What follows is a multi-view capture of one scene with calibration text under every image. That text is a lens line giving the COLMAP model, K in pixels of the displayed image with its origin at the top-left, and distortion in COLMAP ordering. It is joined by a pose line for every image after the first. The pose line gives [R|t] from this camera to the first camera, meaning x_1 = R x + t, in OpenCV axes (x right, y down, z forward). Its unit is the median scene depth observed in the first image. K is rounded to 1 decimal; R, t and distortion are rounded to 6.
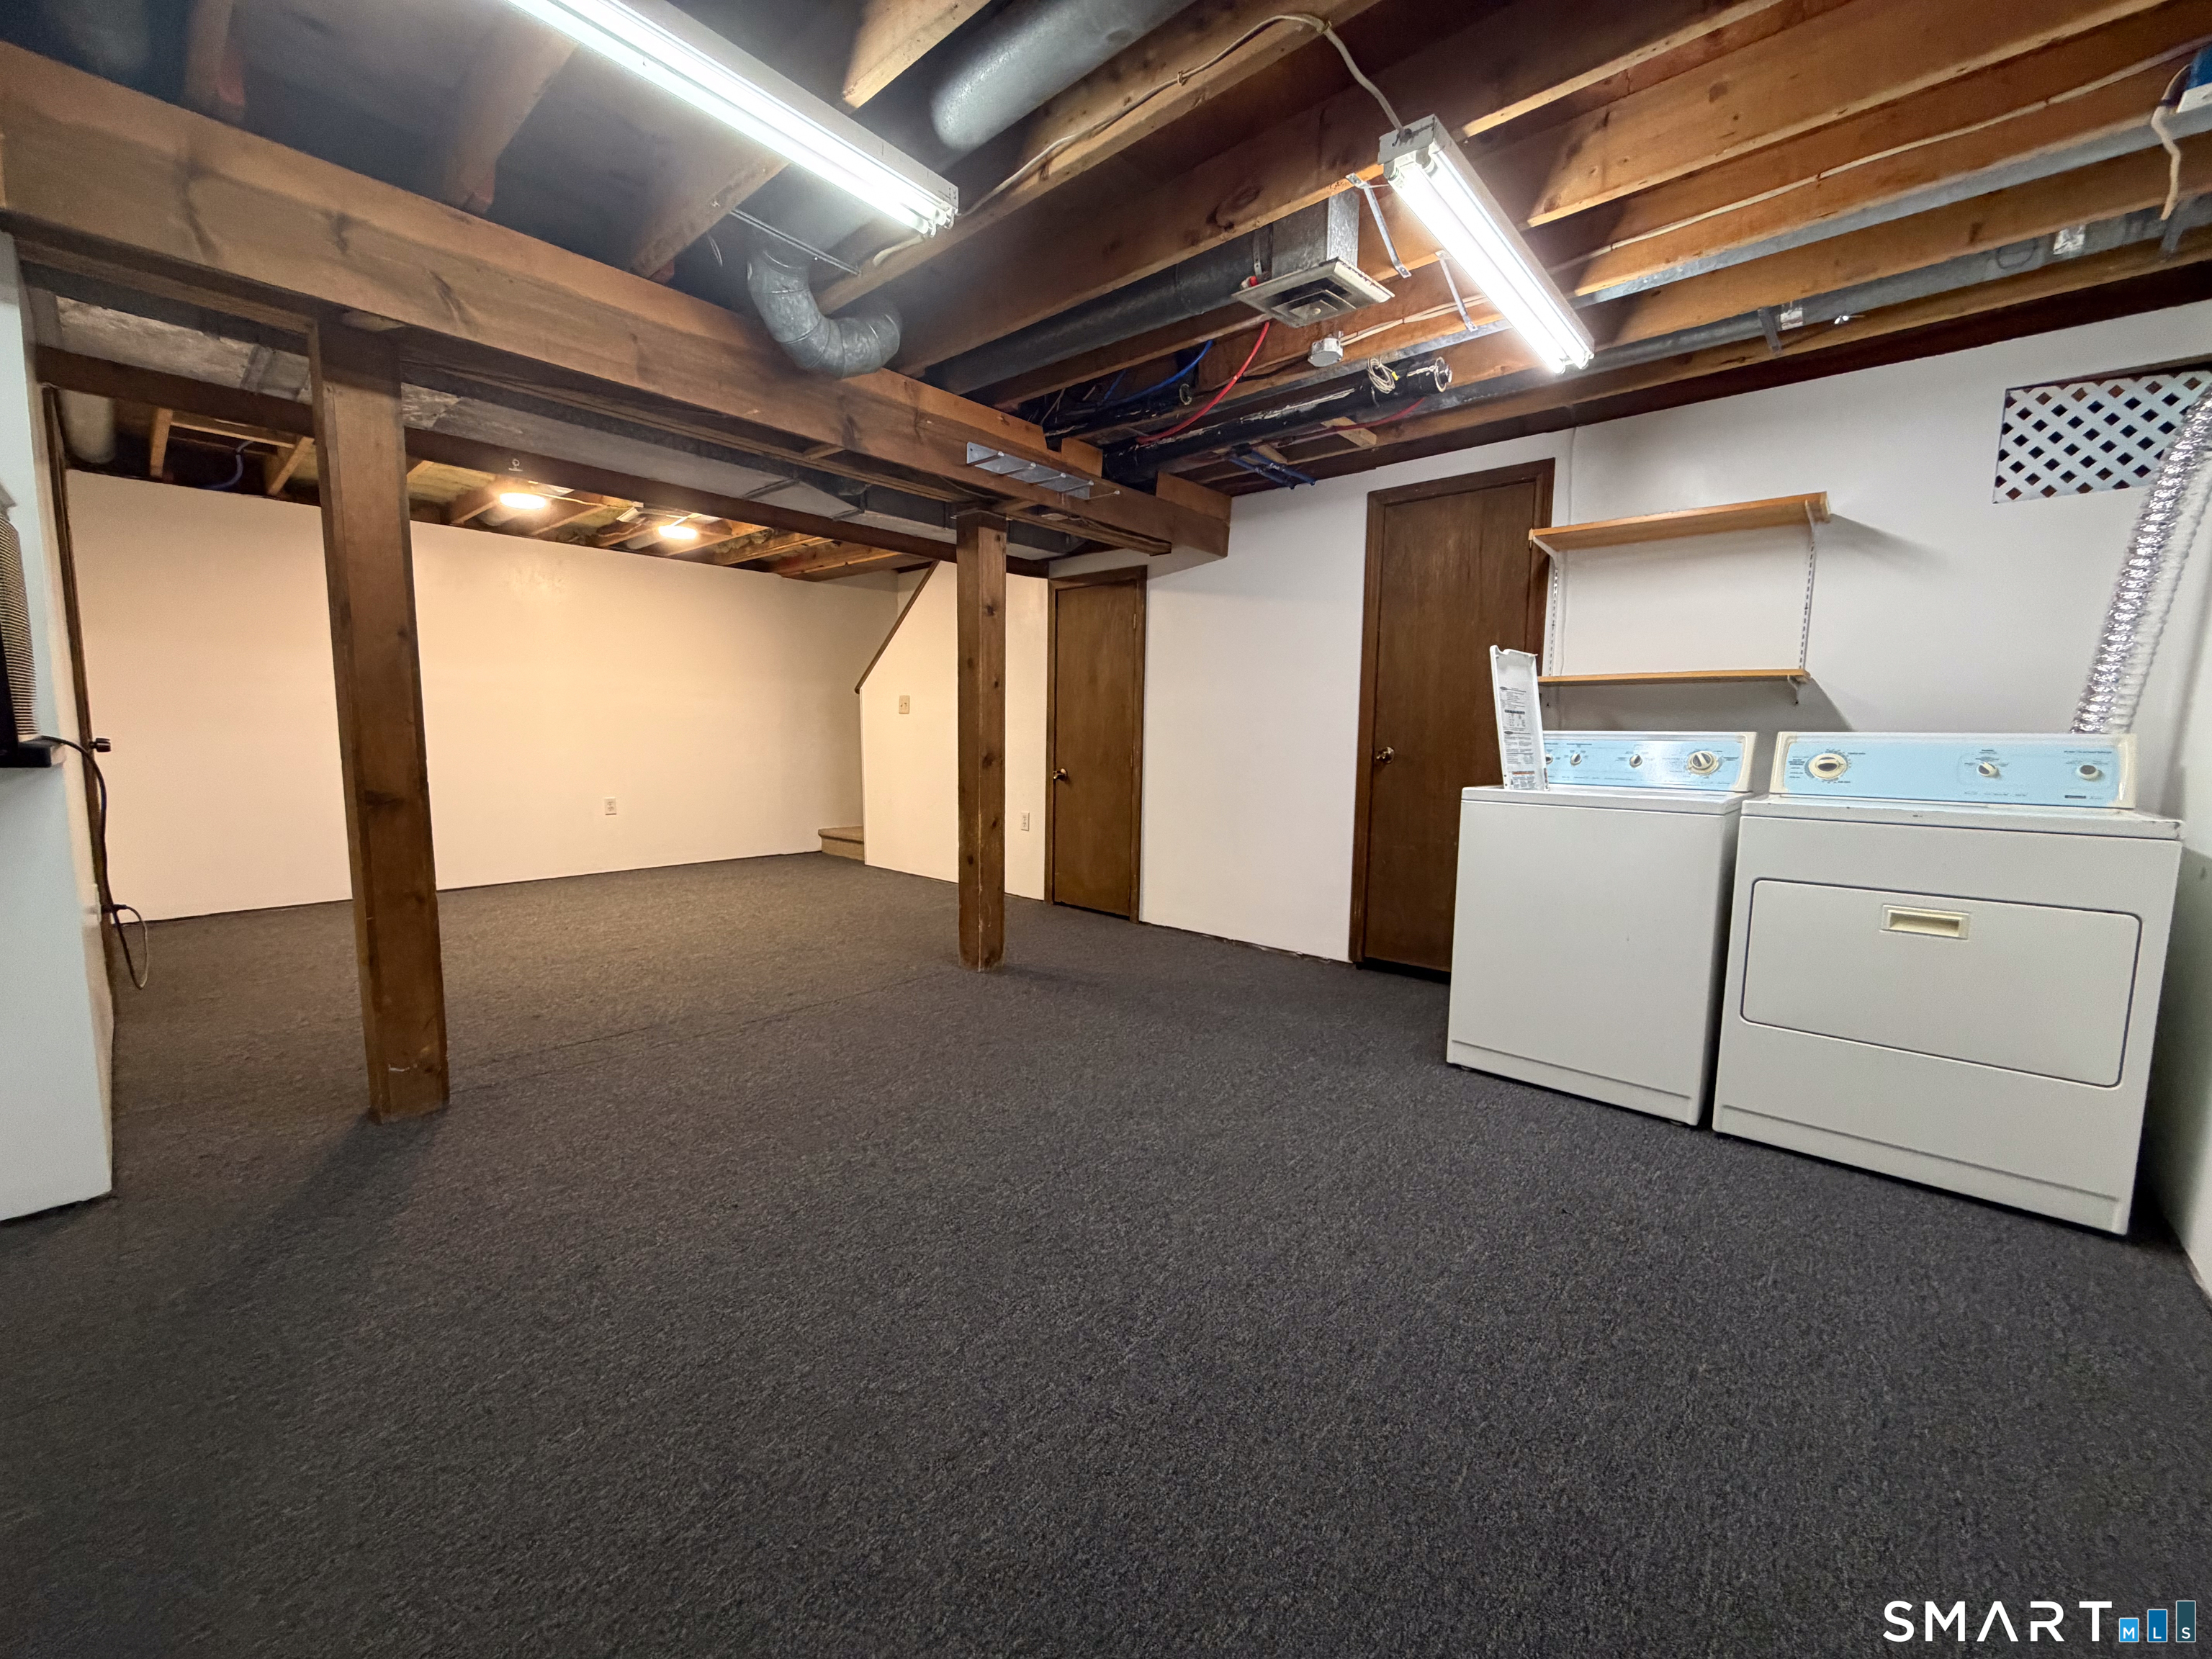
lens RADIAL K [[880.0, 0, 1106.0], [0, 880.0, 829.5], [0, 0, 1]] dist [0.000261, 0.000016]
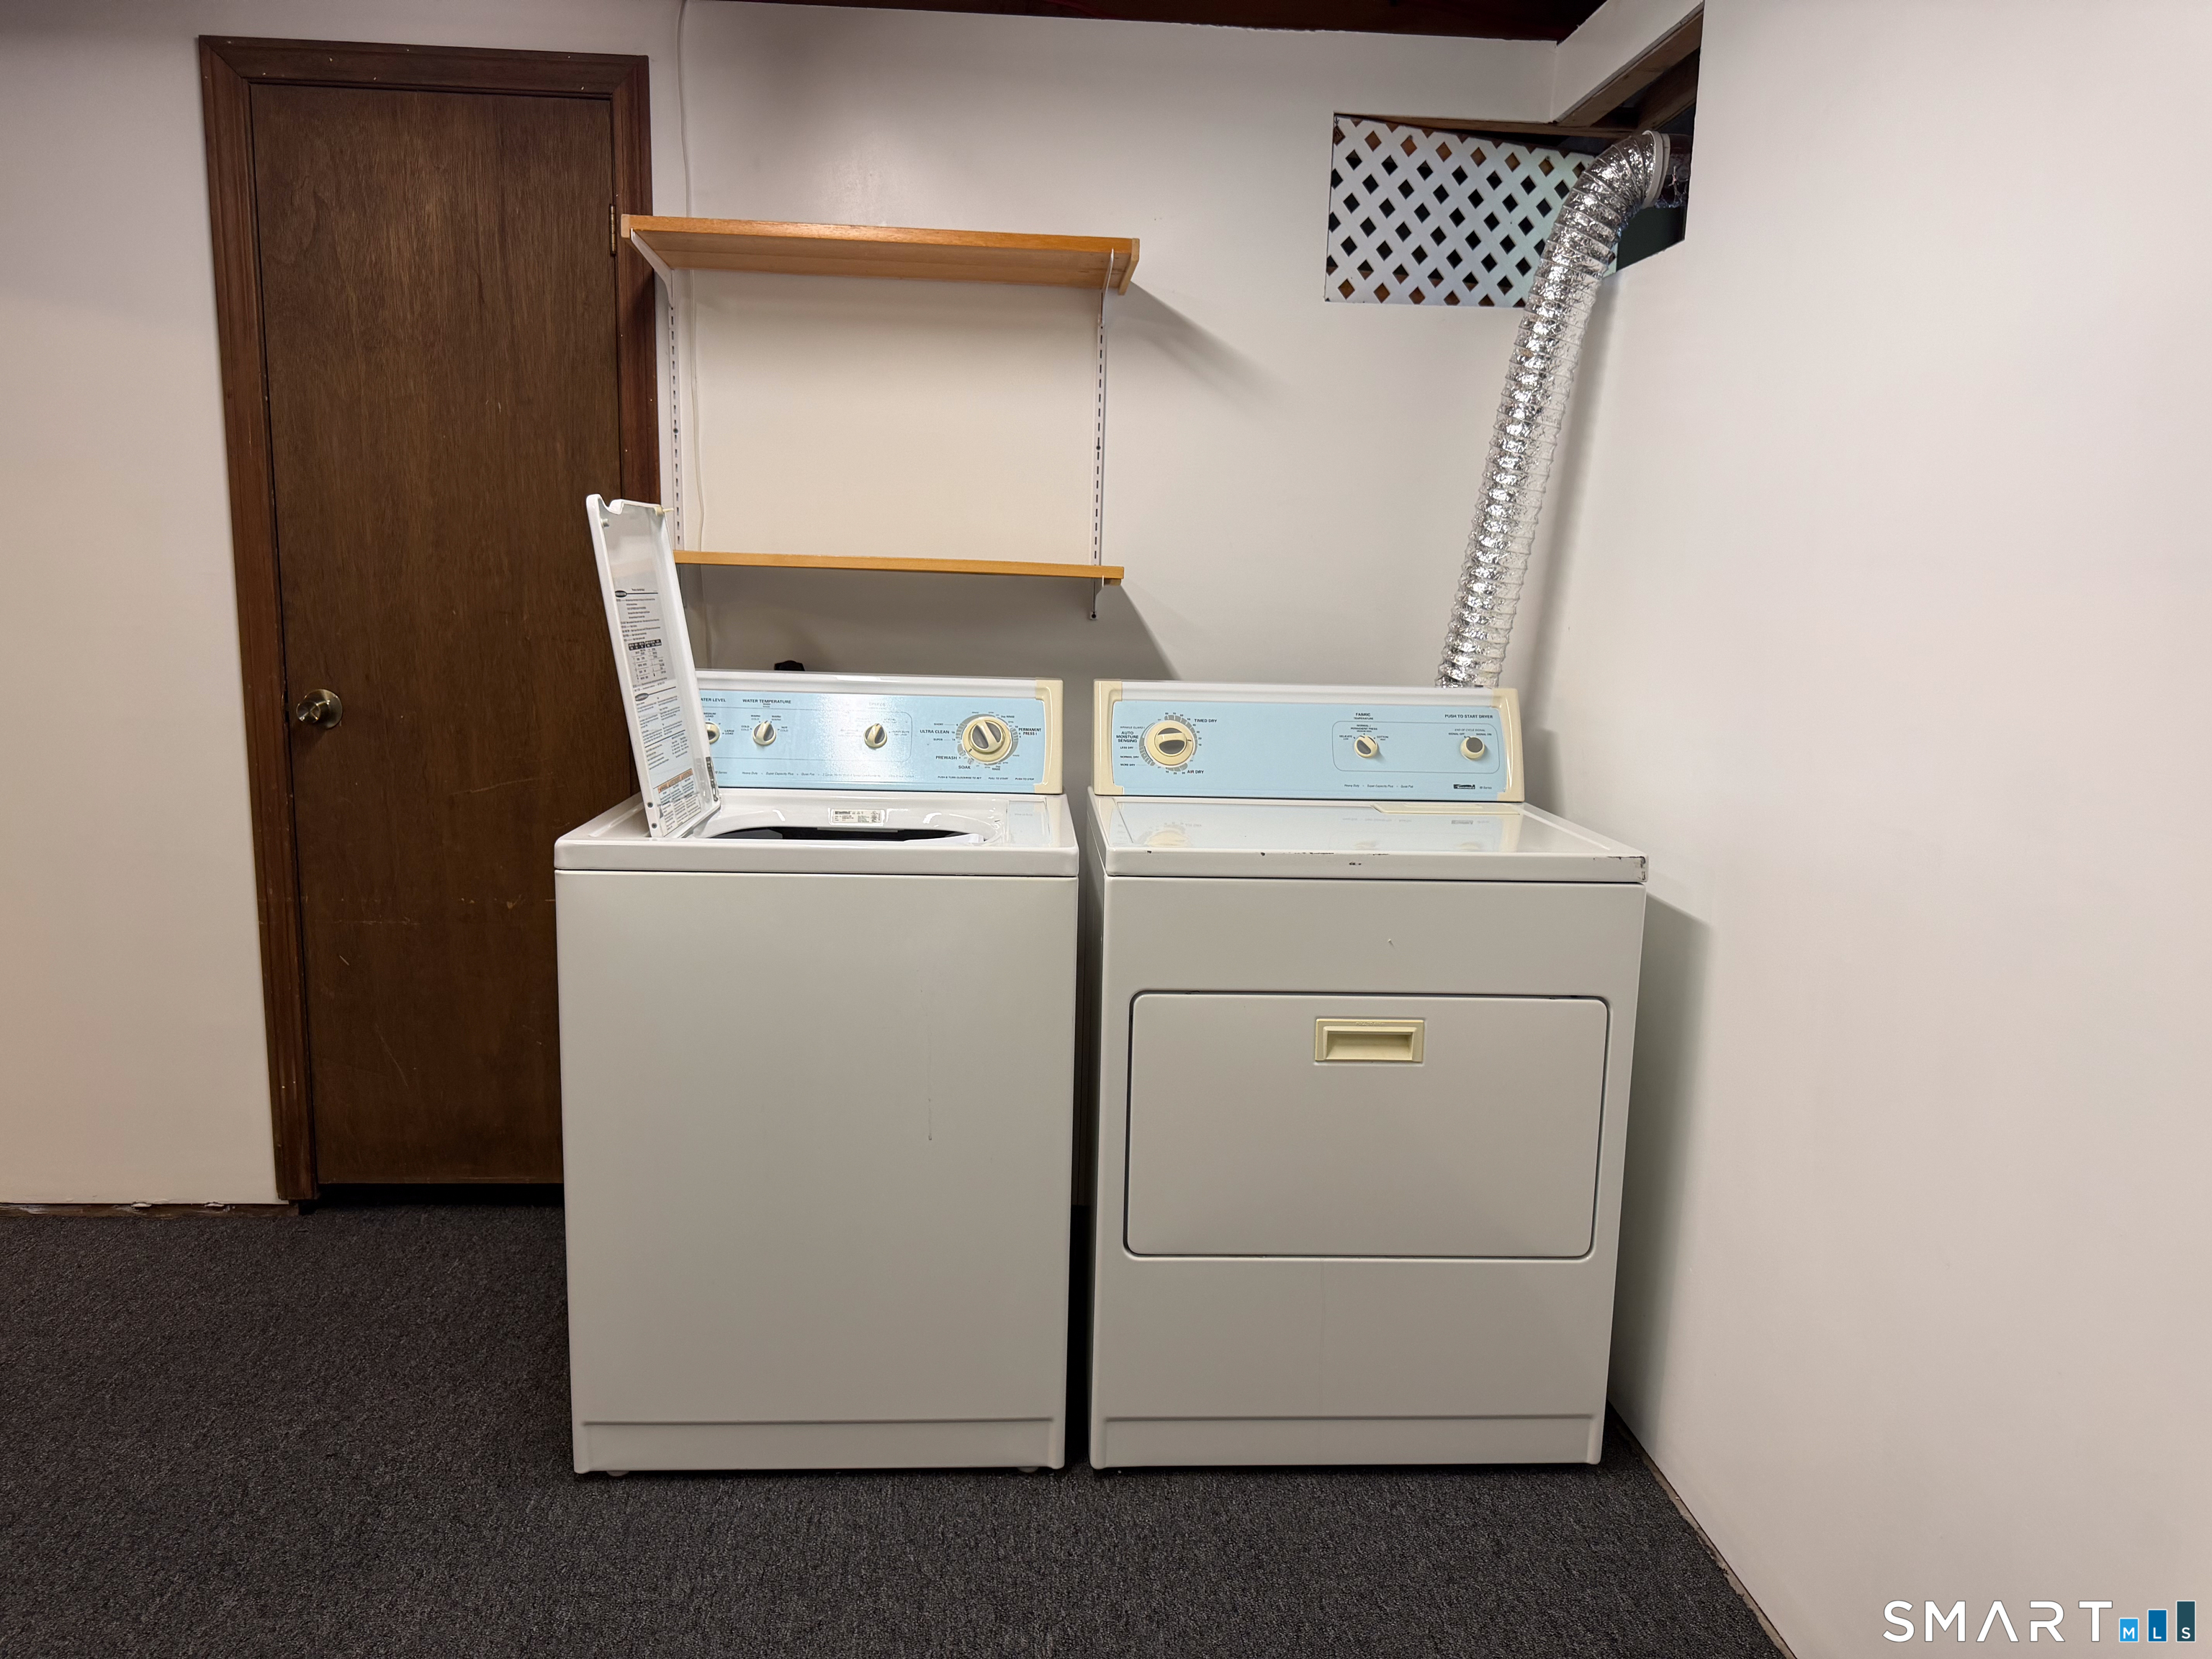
lens RADIAL K [[1518.4, 0, 1072.2], [0, 1518.4, 831.8], [0, 0, 1]] dist [0.151708, -0.330763]
pose [[0.705288, -0.115002, 0.699531, 0.072098], [0.058264, 0.992819, 0.104475, -0.115114], [-0.706523, -0.032928, 0.706924, 0.324410]]
